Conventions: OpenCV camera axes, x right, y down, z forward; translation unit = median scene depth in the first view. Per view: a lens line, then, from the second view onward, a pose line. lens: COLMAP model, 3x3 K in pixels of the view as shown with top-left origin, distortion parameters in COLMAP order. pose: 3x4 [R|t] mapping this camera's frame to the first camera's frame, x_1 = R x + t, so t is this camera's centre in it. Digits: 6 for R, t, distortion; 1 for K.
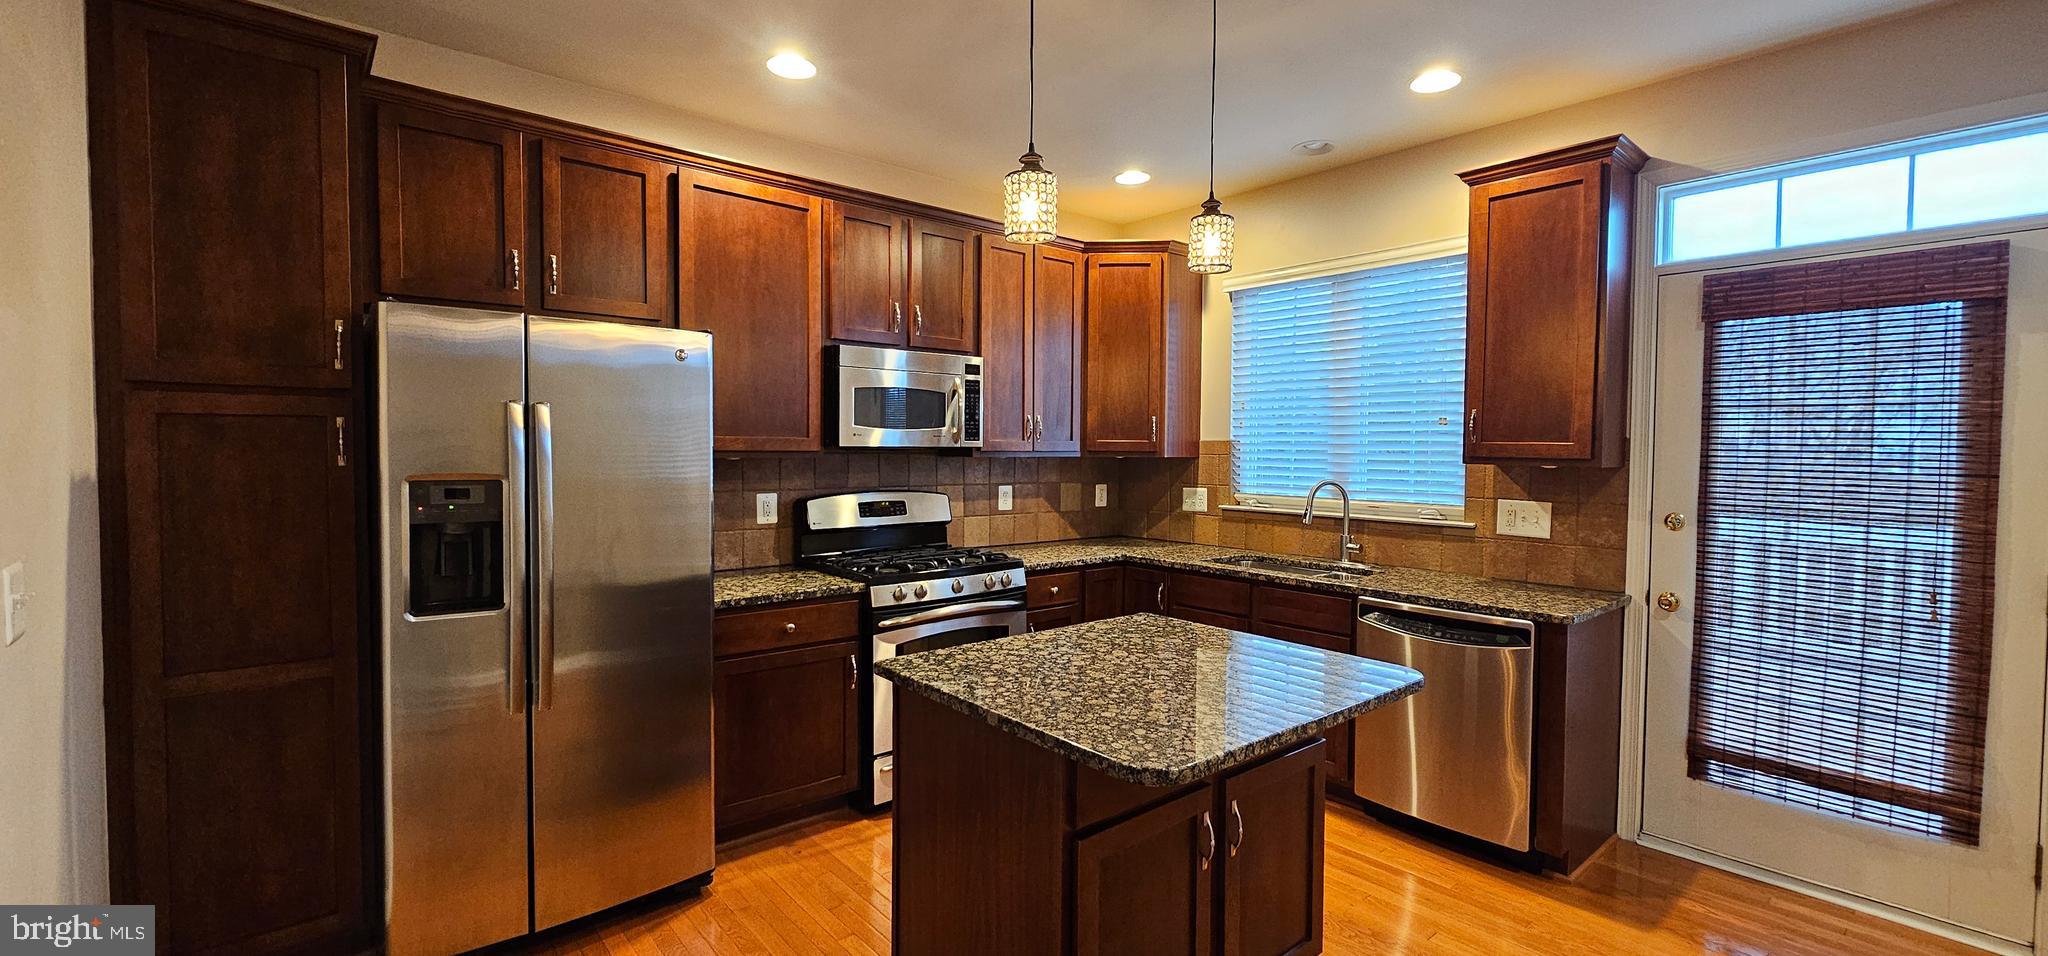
lens RADIAL K [[836.3, 0, 1022.2], [0, 836.3, 474.7], [0, 0, 1]] dist [-0.000672, 0.001270]
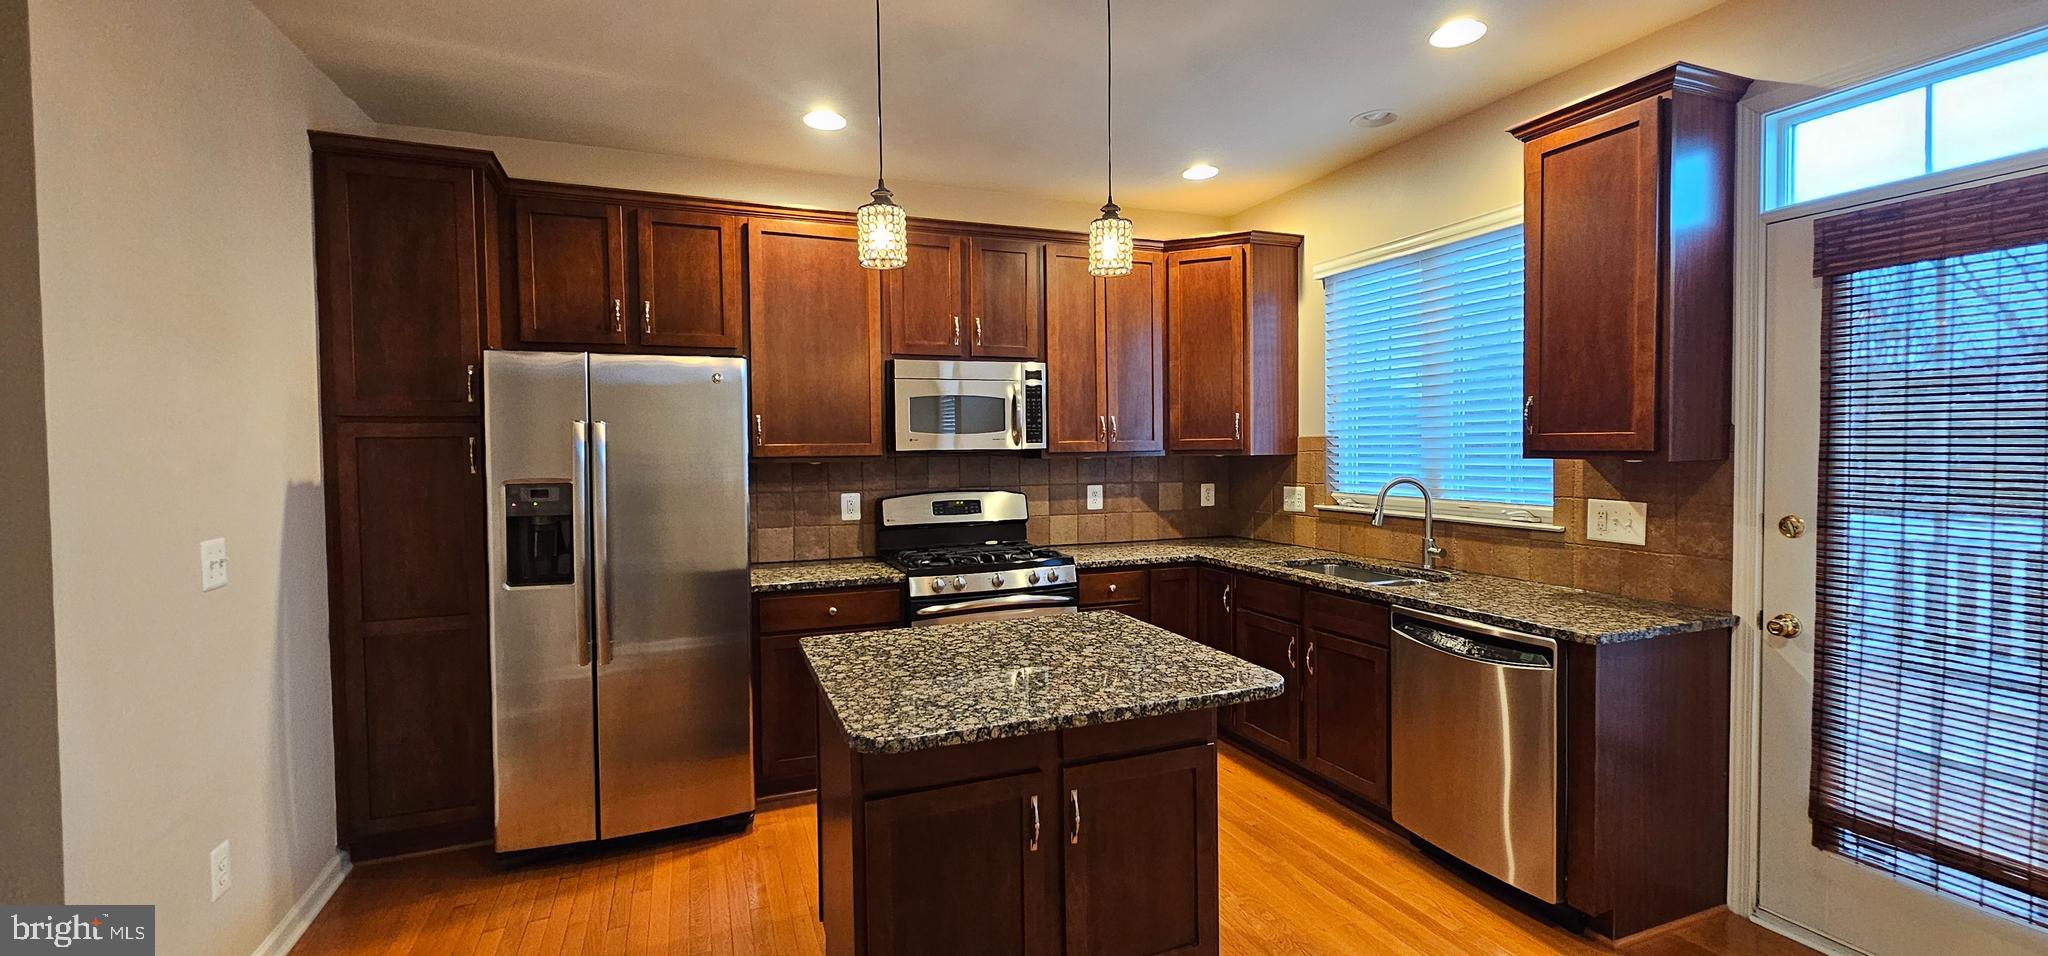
lens RADIAL K [[836.3, 0, 1019.8], [0, 836.3, 472.1], [0, 0, 1]] dist [-0.000672, 0.001270]
pose [[0.948579, -0.009286, -0.316405, 0.337248], [0.008399, 0.999956, -0.004167, 0.000531], [0.316430, 0.001295, 0.948615, -0.000949]]
